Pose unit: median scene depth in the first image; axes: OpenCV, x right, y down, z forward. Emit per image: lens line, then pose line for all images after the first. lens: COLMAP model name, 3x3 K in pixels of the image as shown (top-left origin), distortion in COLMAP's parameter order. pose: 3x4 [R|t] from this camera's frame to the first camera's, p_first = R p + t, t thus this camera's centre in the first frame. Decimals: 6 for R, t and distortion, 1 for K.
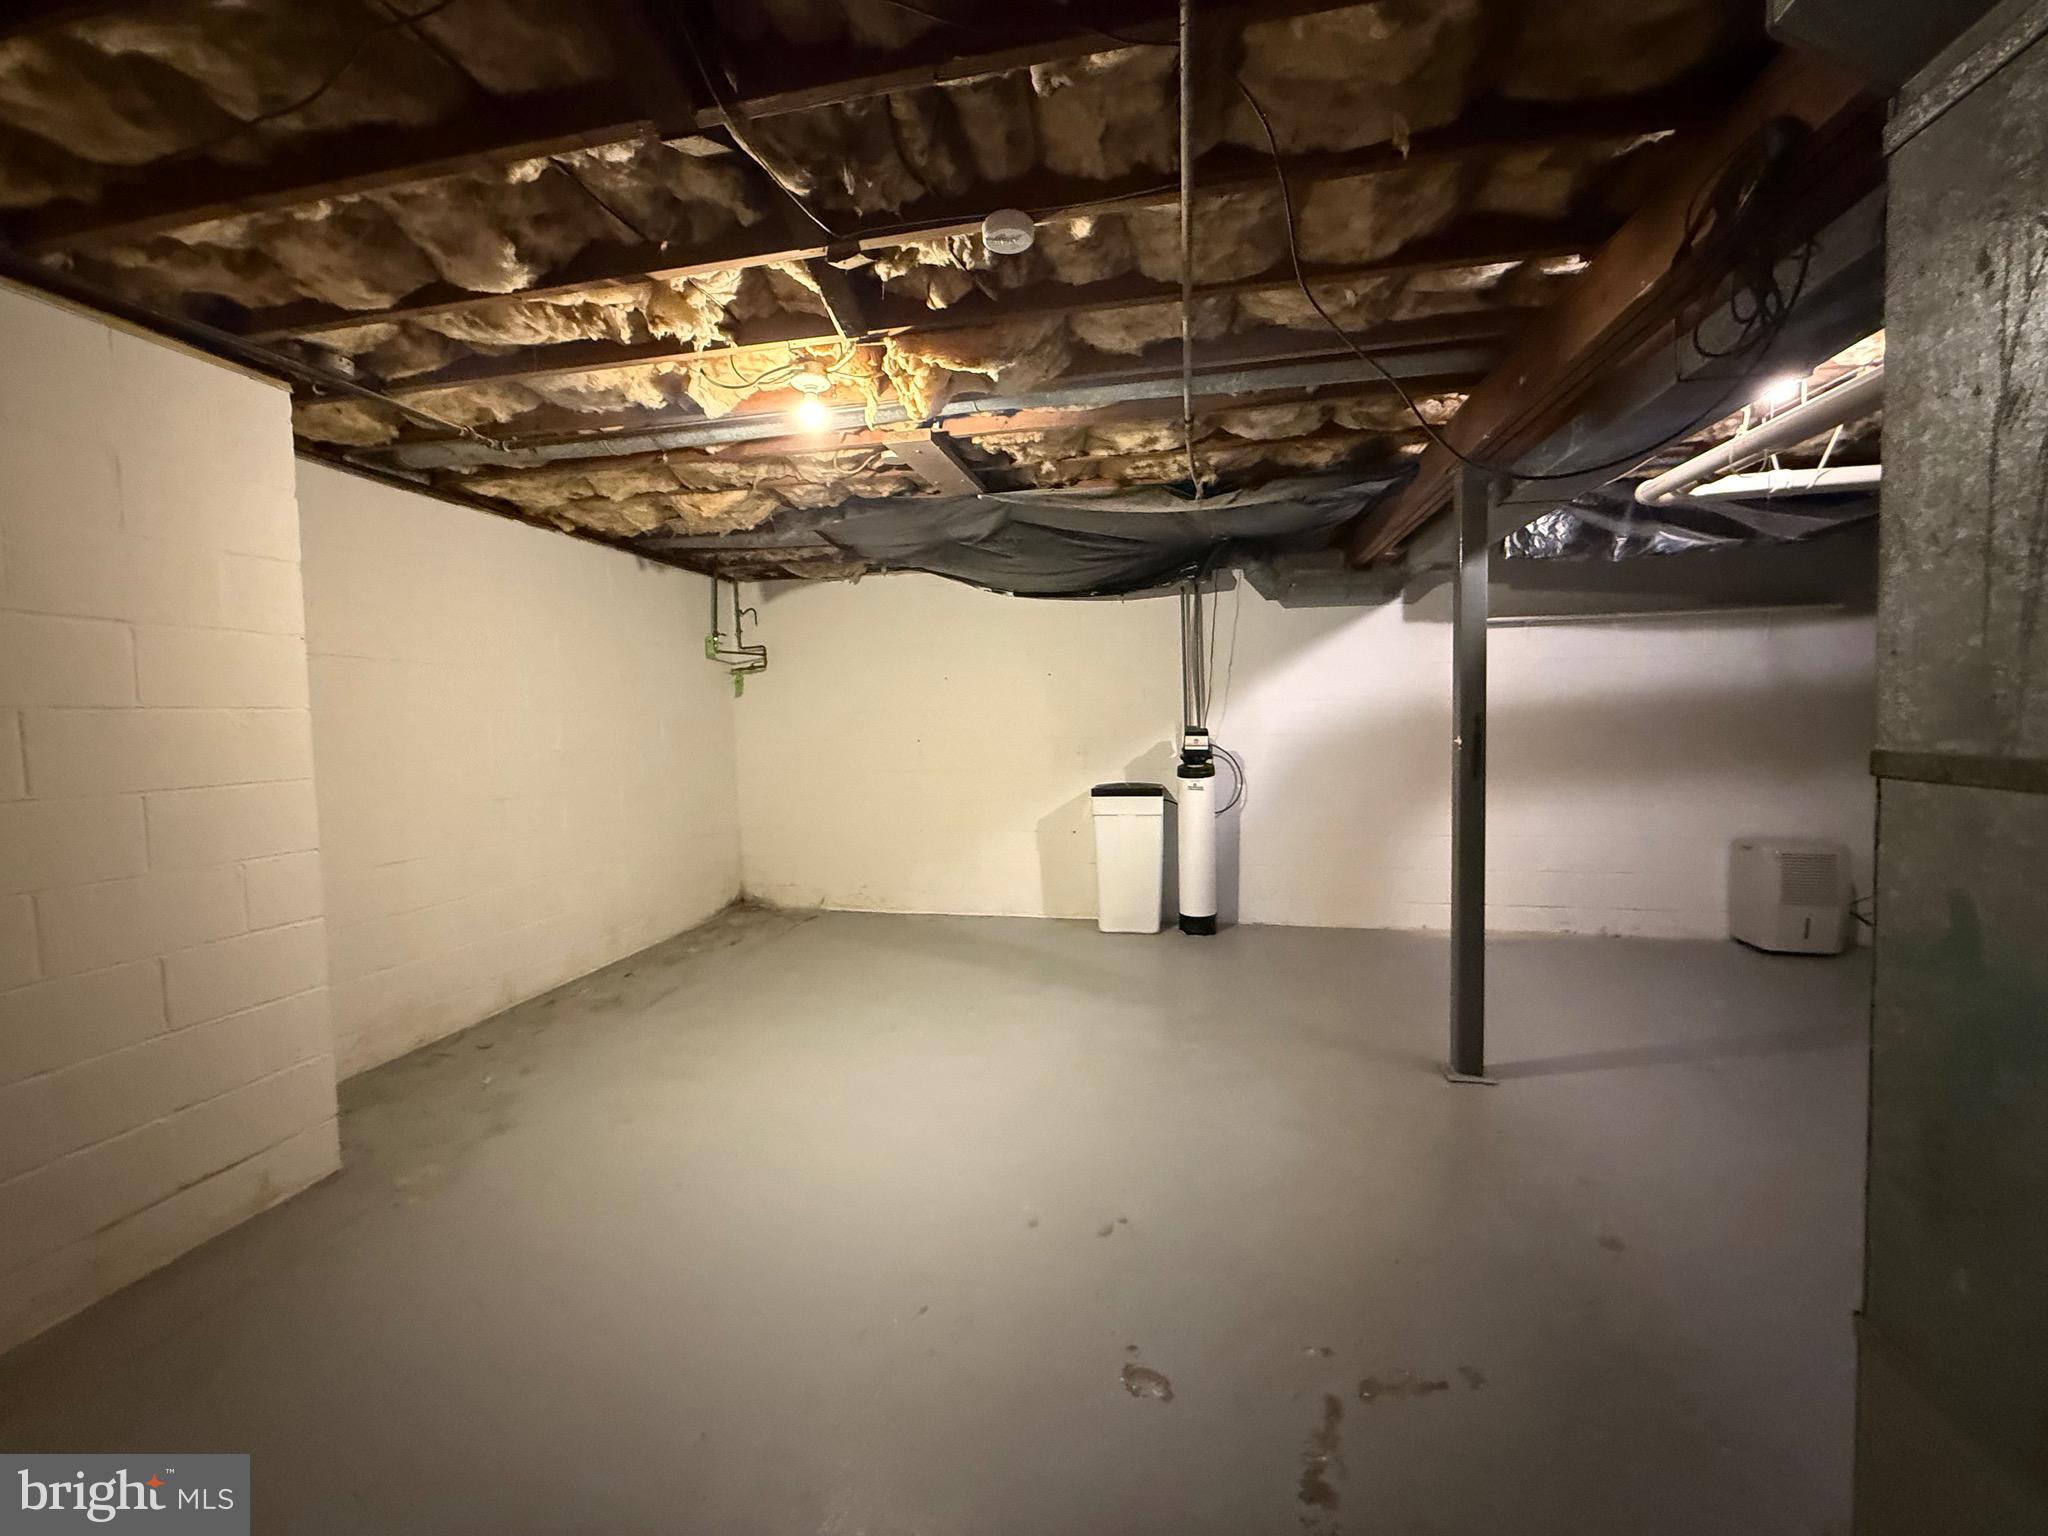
lens RADIAL K [[815.8, 0, 1022.0], [0, 815.8, 764.3], [0, 0, 1]] dist [-0.000747, 0.000686]
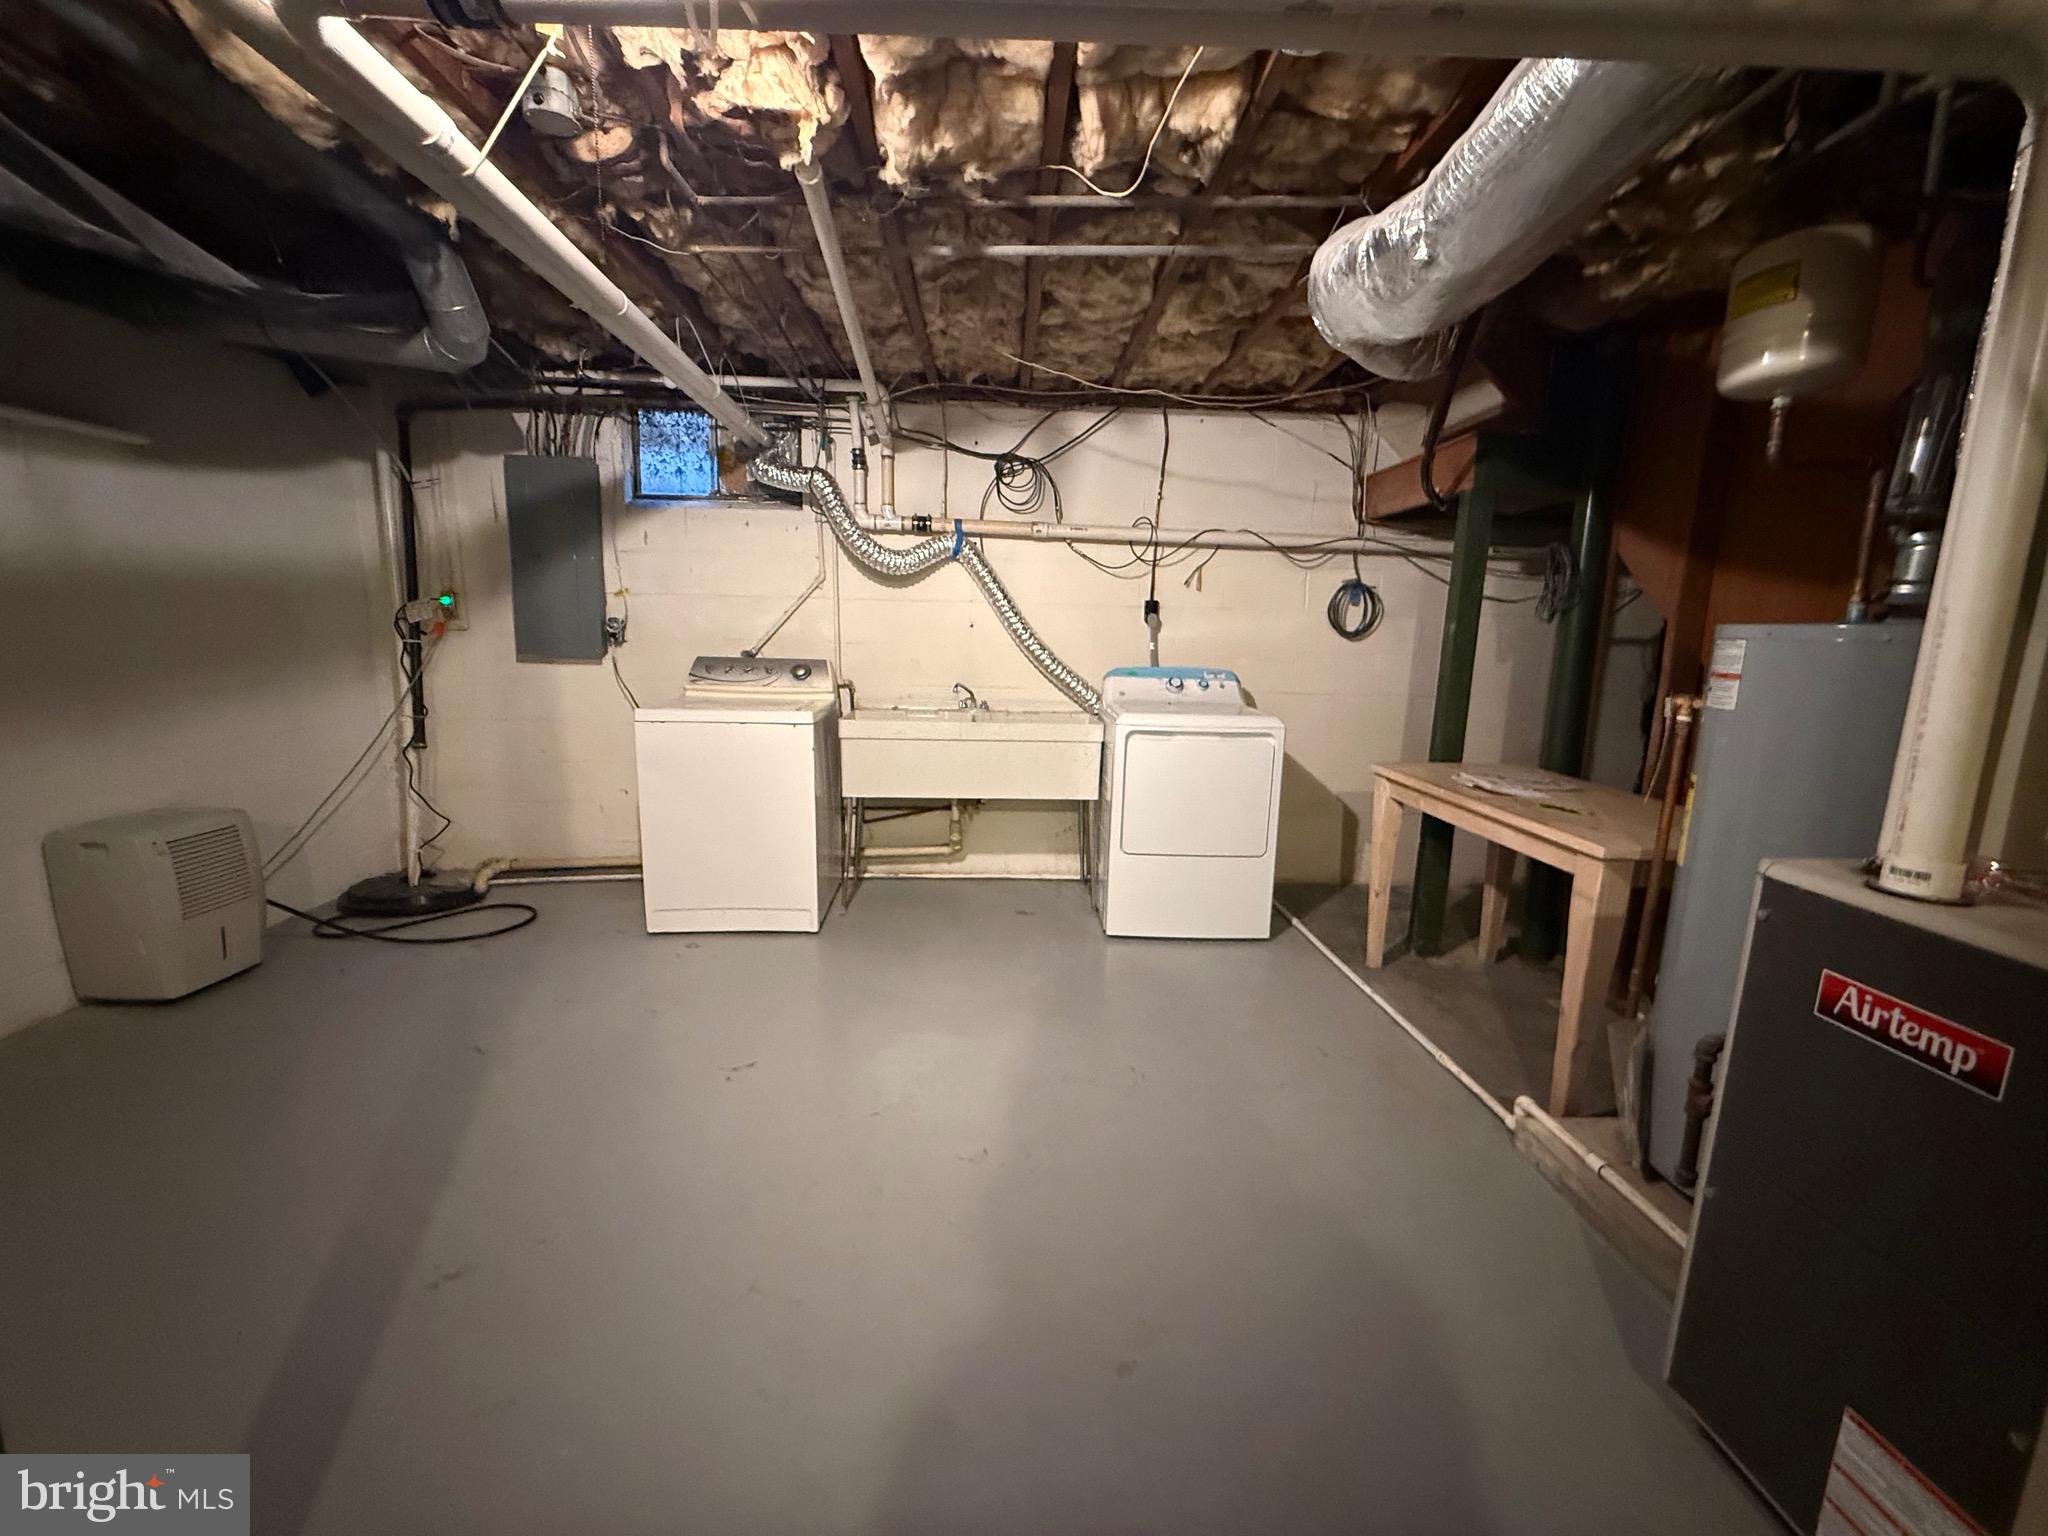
lens RADIAL K [[815.8, 0, 1020.5], [0, 815.8, 772.3], [0, 0, 1]] dist [-0.000747, 0.000686]
pose [[-0.240180, -0.166811, 0.956288, 0.267934], [0.041671, 0.982445, 0.181840, -0.037606], [-0.969834, 0.083523, -0.229012, 0.696162]]
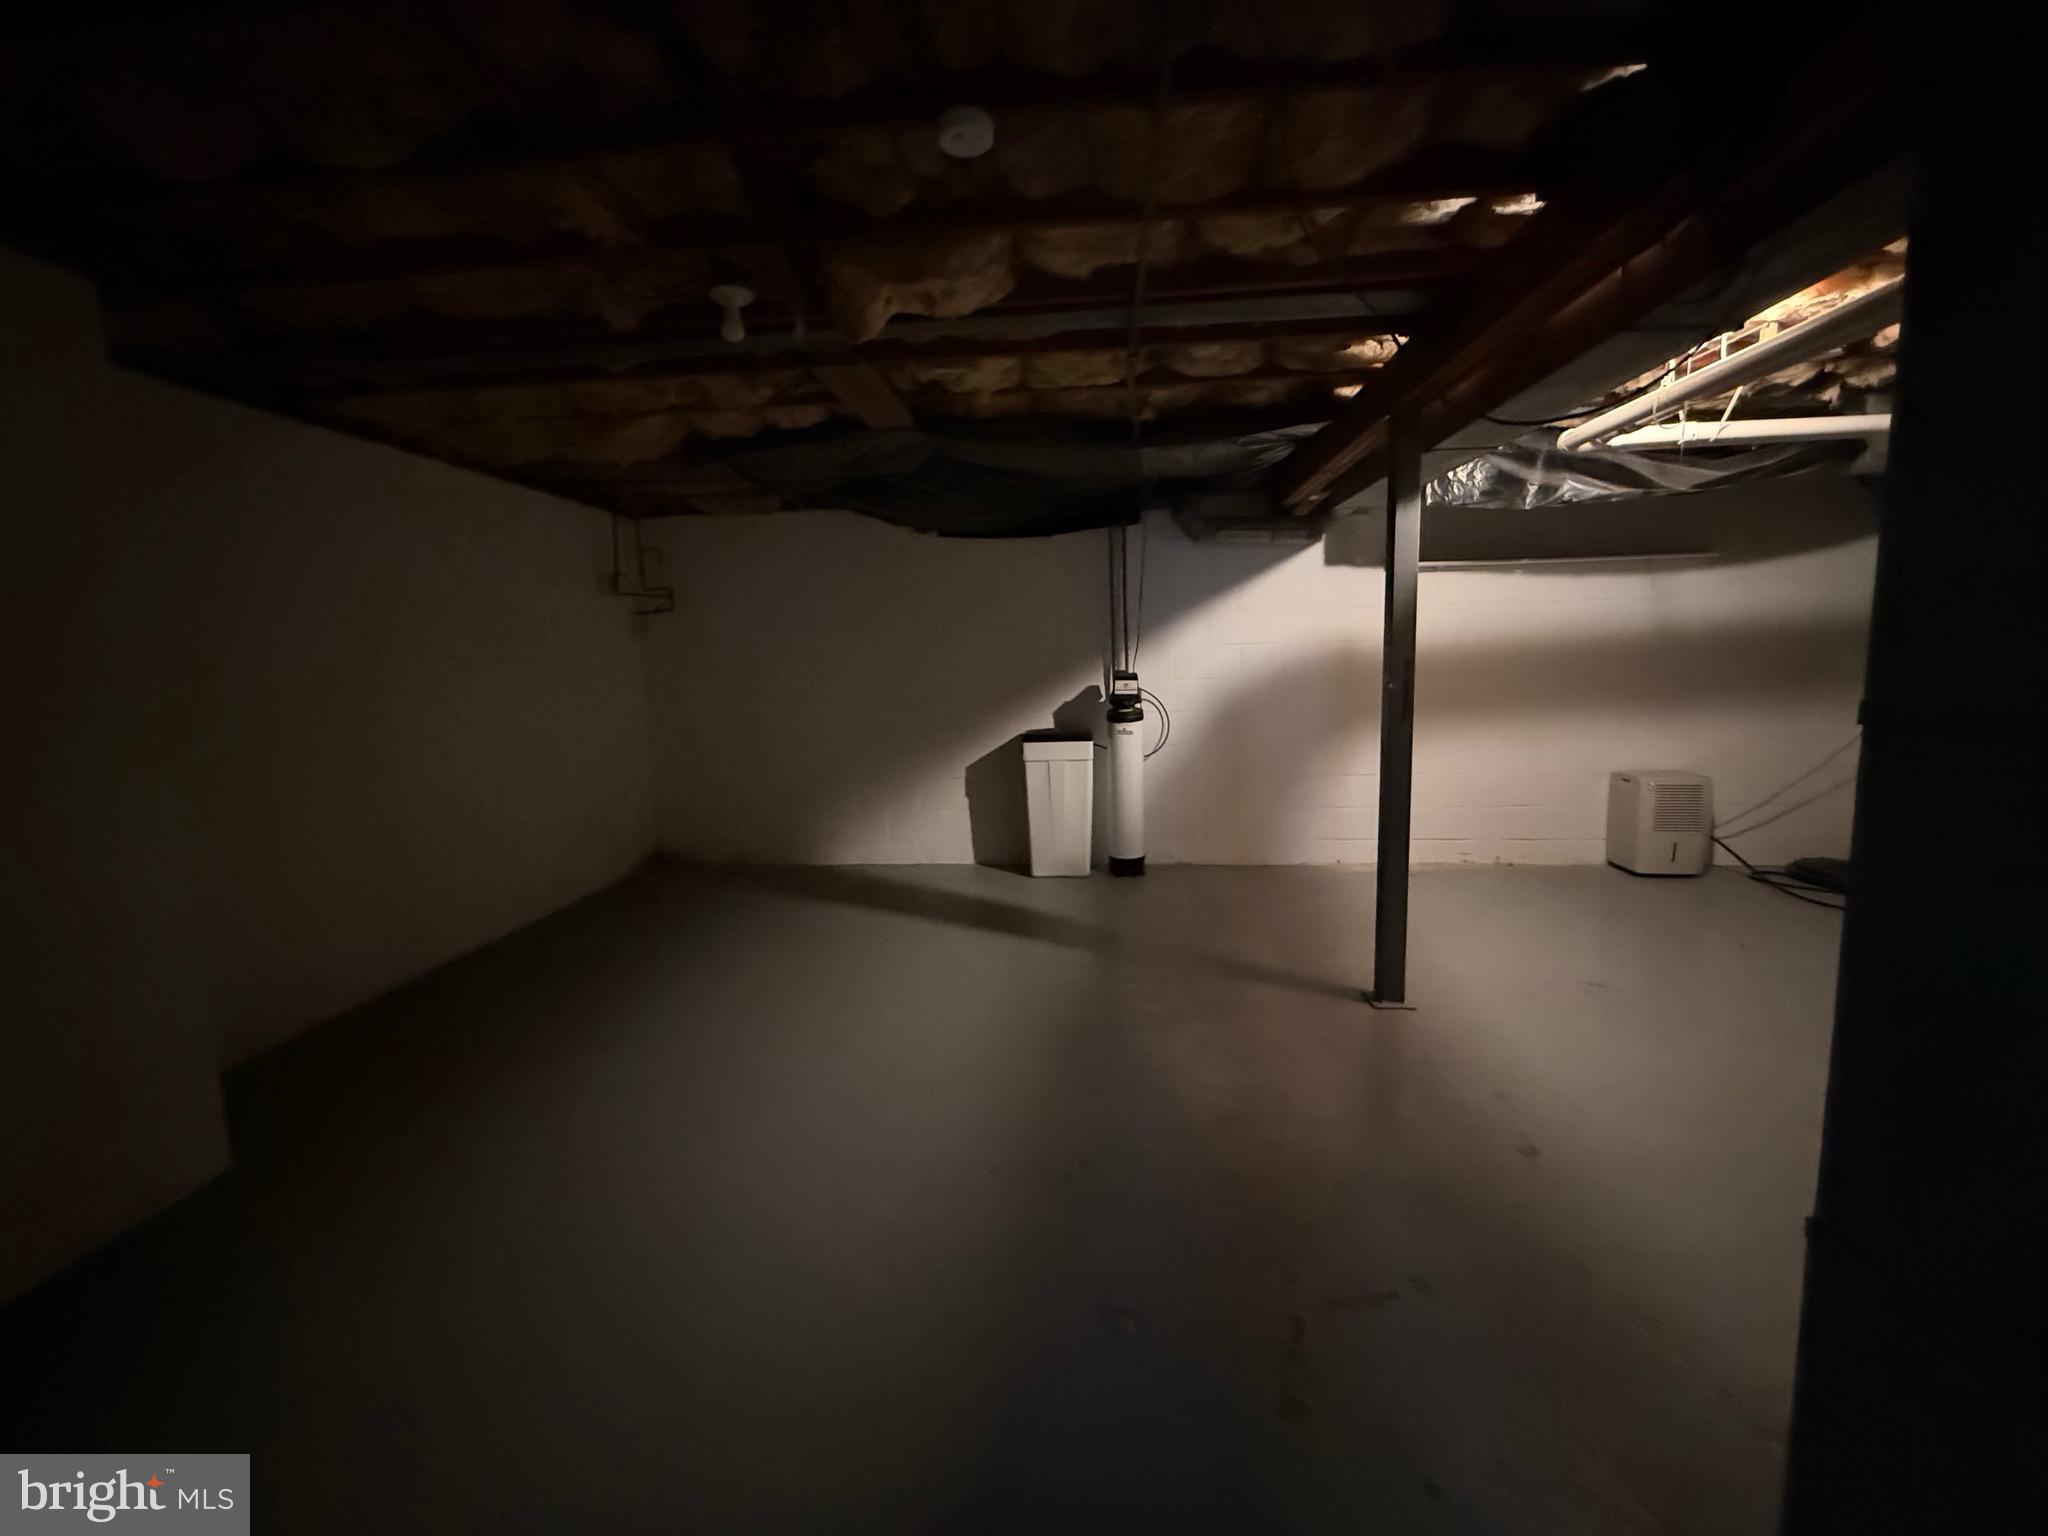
lens RADIAL K [[815.8, 0, 1021.6], [0, 815.8, 762.5], [0, 0, 1]] dist [-0.000747, 0.000686]
pose [[0.994238, -0.018306, 0.105618, -0.031401], [0.011177, 0.997643, 0.067695, -0.004611], [-0.106608, -0.066125, 0.992100, 0.019852]]
